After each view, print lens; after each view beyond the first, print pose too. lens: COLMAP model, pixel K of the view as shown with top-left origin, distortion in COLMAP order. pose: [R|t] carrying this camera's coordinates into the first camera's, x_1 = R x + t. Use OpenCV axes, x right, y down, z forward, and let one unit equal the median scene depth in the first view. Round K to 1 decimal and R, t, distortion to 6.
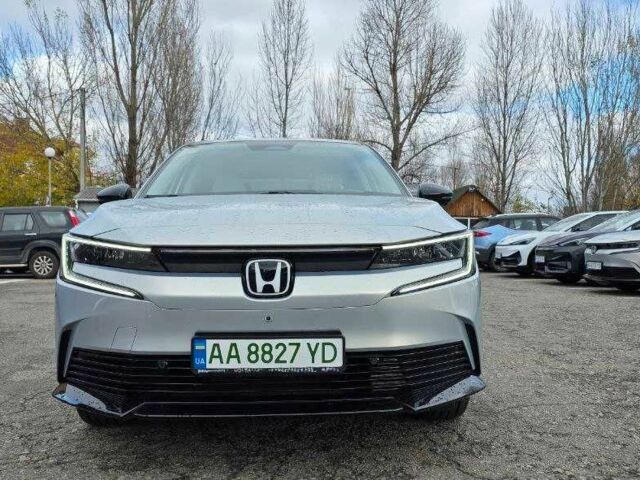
lens RADIAL K [[660.3, 0, 320.0], [0, 660.3, 240.0], [0, 0, 1]] dist [0.071590, -0.000963]
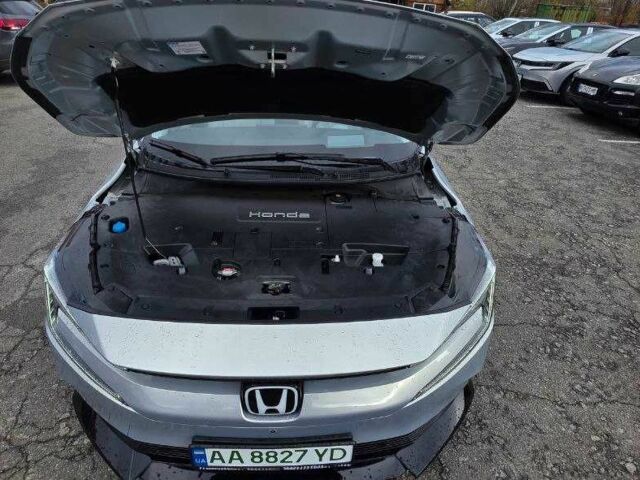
lens RADIAL K [[407.3, 0, 320.0], [0, 407.3, 240.0], [0, 0, 1]] dist [-0.002093, -0.000564]
pose [[0.998933, 0.033571, 0.031714, -0.040385], [-0.044871, 0.868017, 0.494502, -0.381446], [-0.010927, -0.495397, 0.868598, 0.650824]]
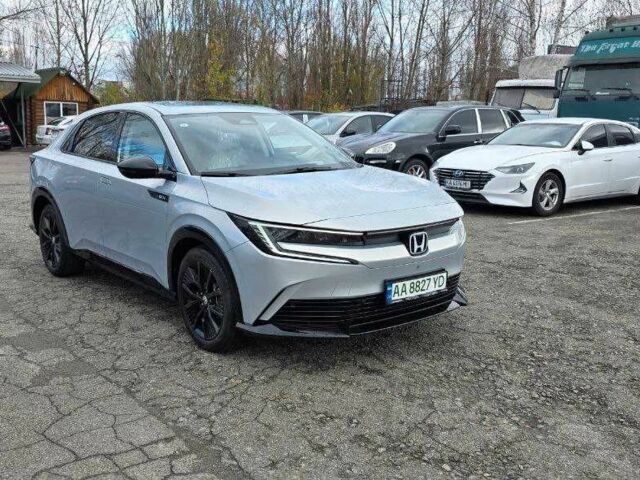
lens RADIAL K [[660.3, 0, 320.0], [0, 660.3, 240.0], [0, 0, 1]] dist [0.071590, -0.000963]
pose [[0.802517, -0.105626, 0.587205, -1.281449], [-0.001623, 0.983814, 0.179187, -0.256274], [-0.596627, -0.144754, 0.789356, -0.190848]]
